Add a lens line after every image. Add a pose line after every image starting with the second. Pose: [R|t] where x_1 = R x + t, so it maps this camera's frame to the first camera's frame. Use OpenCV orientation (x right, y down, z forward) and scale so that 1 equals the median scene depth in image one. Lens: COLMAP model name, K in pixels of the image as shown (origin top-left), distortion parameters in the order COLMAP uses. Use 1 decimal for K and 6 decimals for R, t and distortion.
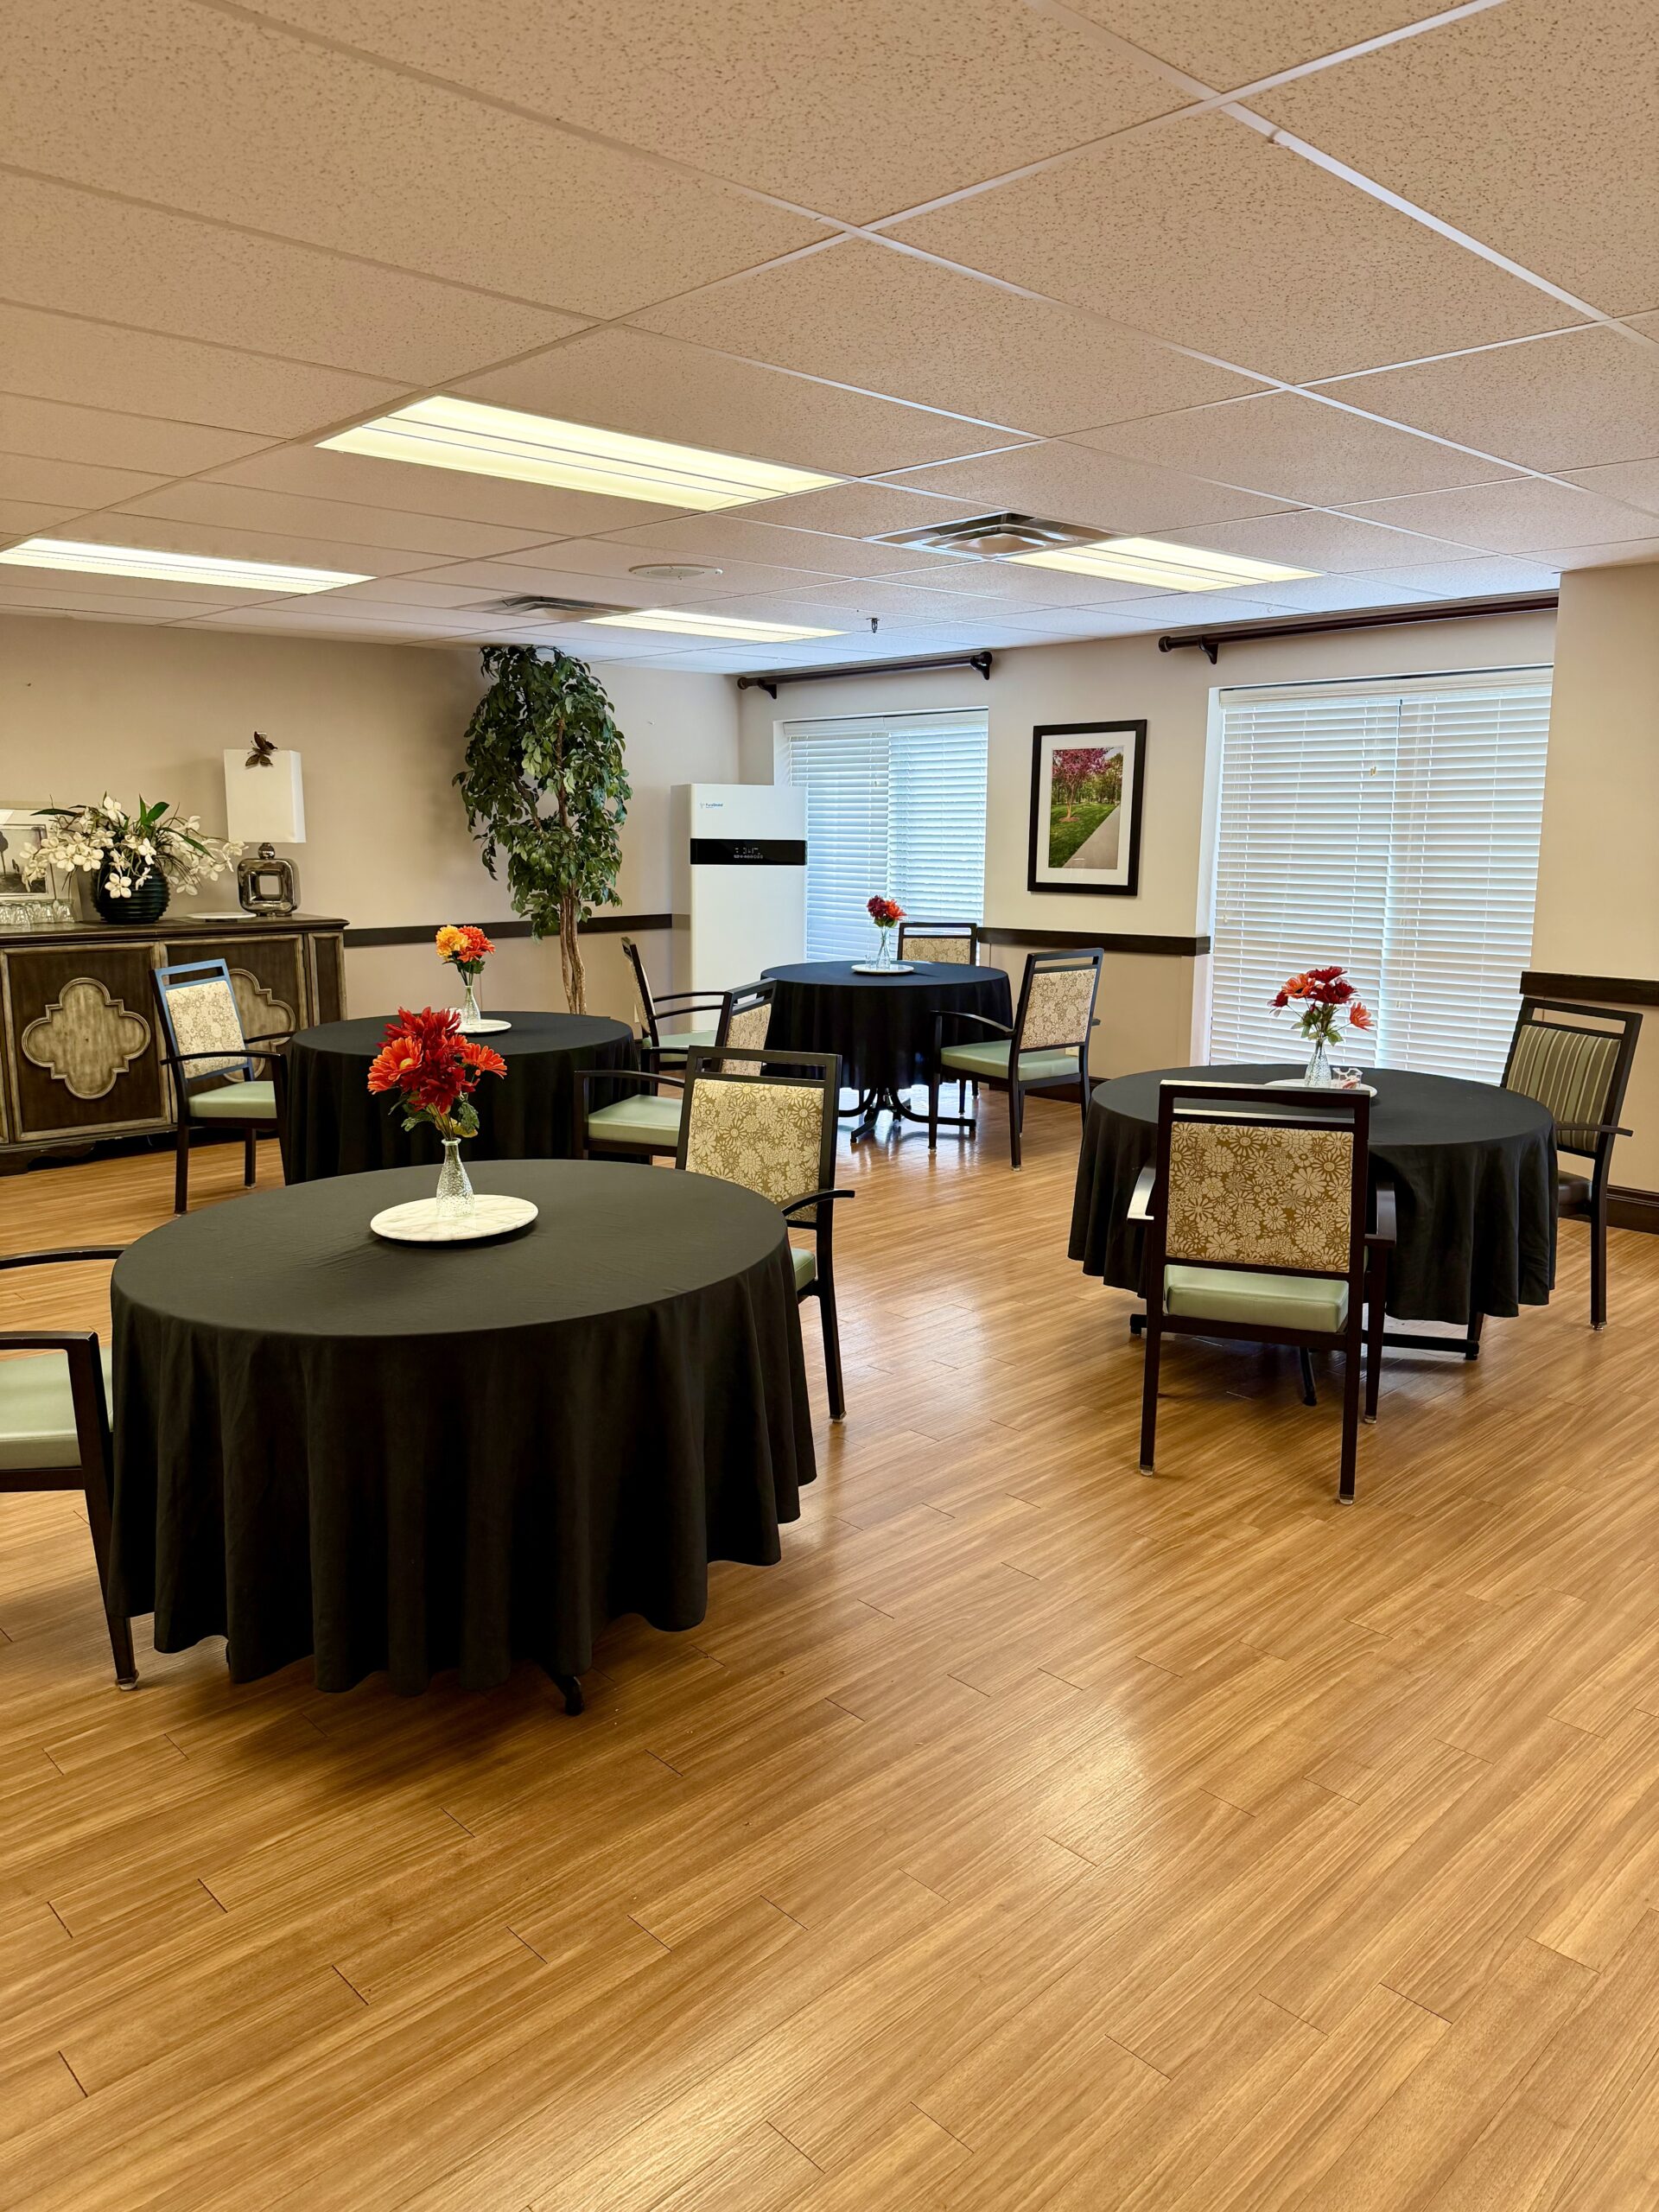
lens RADIAL K [[1554.1, 0, 829.5], [0, 1554.1, 1106.0], [0, 0, 1]] dist [0.117770, -0.231471]
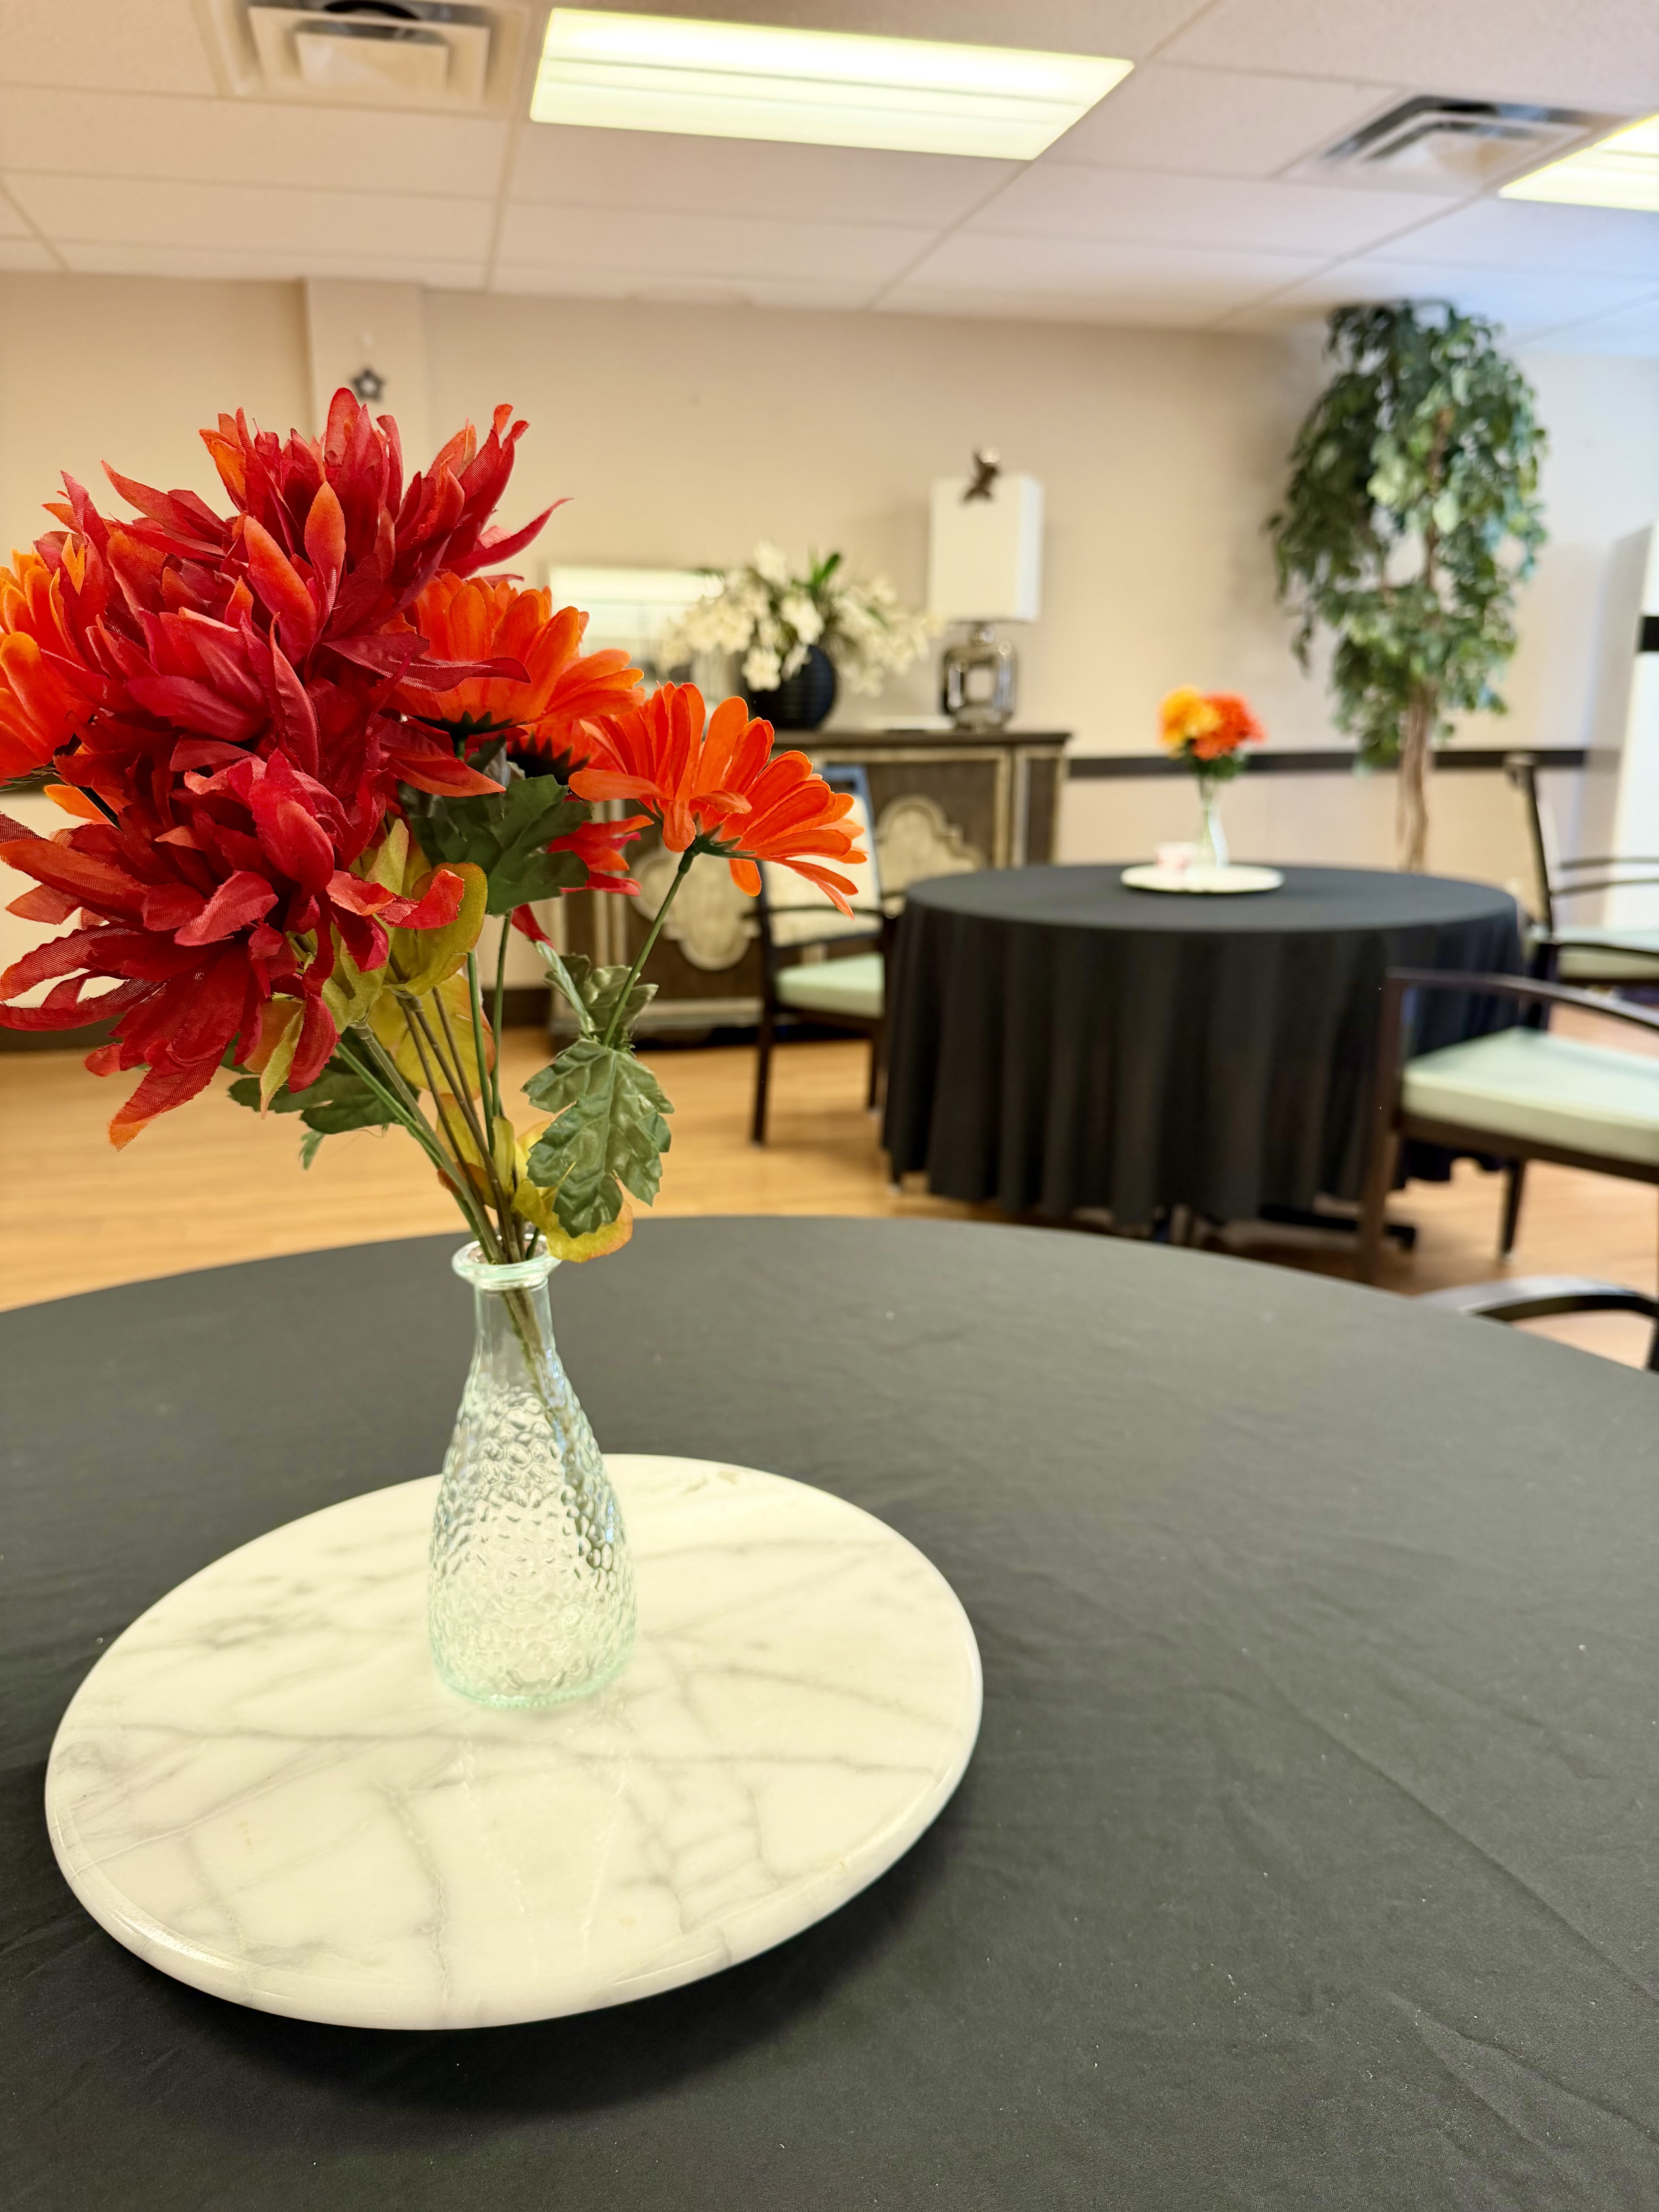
lens RADIAL K [[1554.1, 0, 829.5], [0, 1554.1, 1106.0], [0, 0, 1]] dist [0.117770, -0.231471]
pose [[0.868033, 0.116225, -0.482712, -0.049309], [-0.086191, 0.992728, 0.084032, -0.004505], [0.488968, -0.031337, 0.871738, 0.327680]]
